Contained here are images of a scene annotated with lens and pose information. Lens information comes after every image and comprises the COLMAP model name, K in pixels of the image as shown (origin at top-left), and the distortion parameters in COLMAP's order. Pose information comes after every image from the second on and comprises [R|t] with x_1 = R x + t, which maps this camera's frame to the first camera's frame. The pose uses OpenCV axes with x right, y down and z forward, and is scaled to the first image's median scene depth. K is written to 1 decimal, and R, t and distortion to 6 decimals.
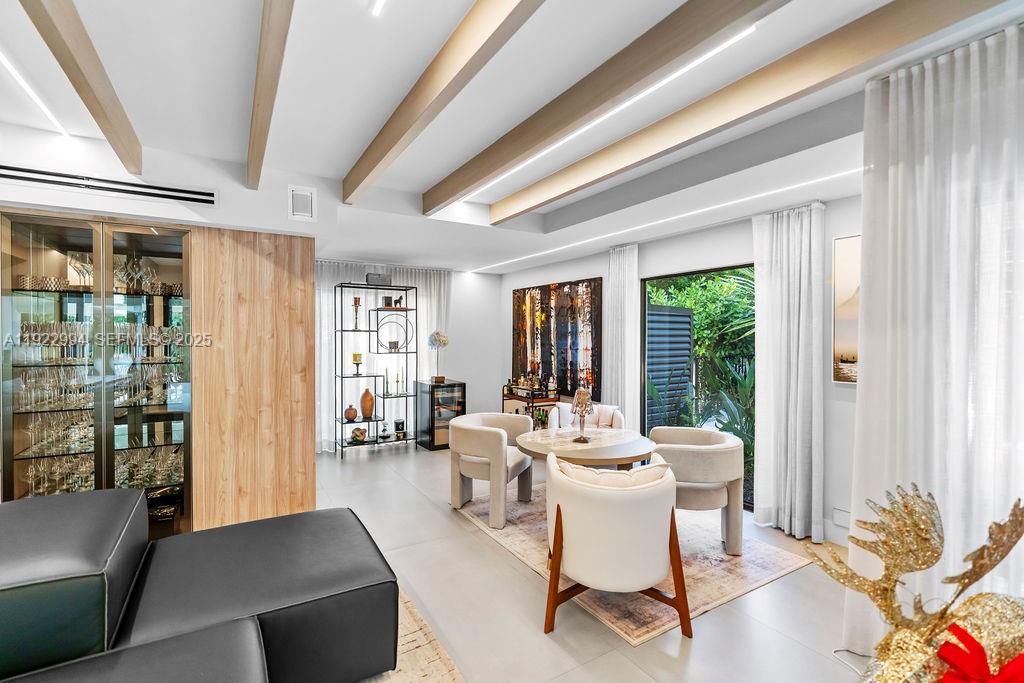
lens RADIAL K [[469.5, 0, 490.8], [0, 469.5, 338.6], [0, 0, 1]] dist [-0.012694, 0.004868]
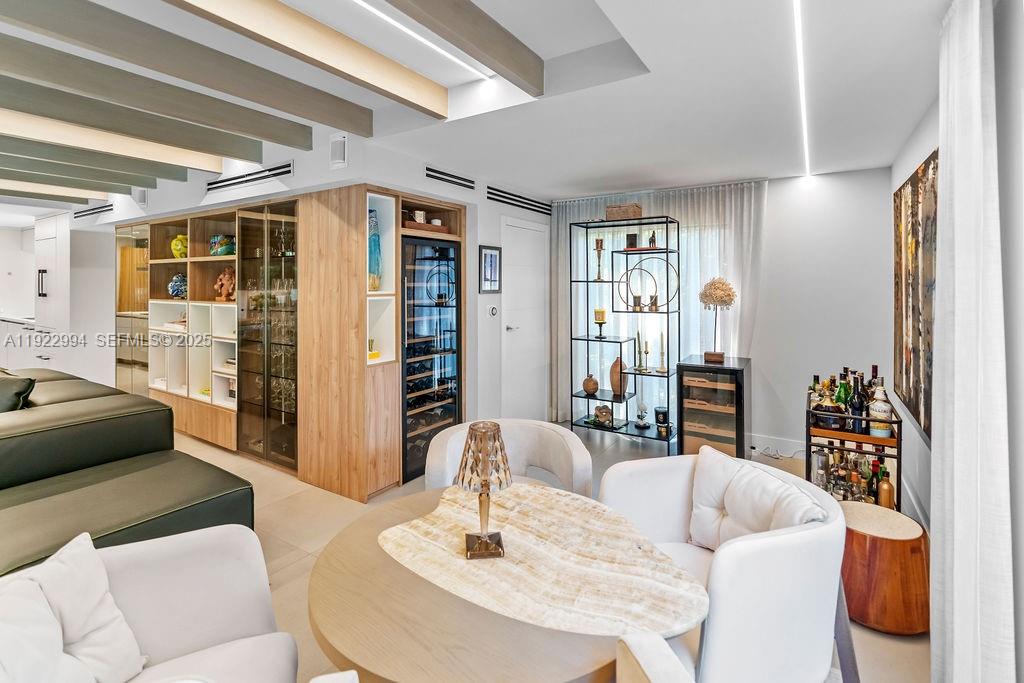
lens RADIAL K [[469.5, 0, 524.4], [0, 469.5, 280.6], [0, 0, 1]] dist [-0.012694, 0.004868]
pose [[0.458248, -0.009700, -0.888772, 0.601119], [-0.004747, 0.999899, -0.013360, -0.012638], [0.888812, 0.010341, 0.458156, 0.884236]]
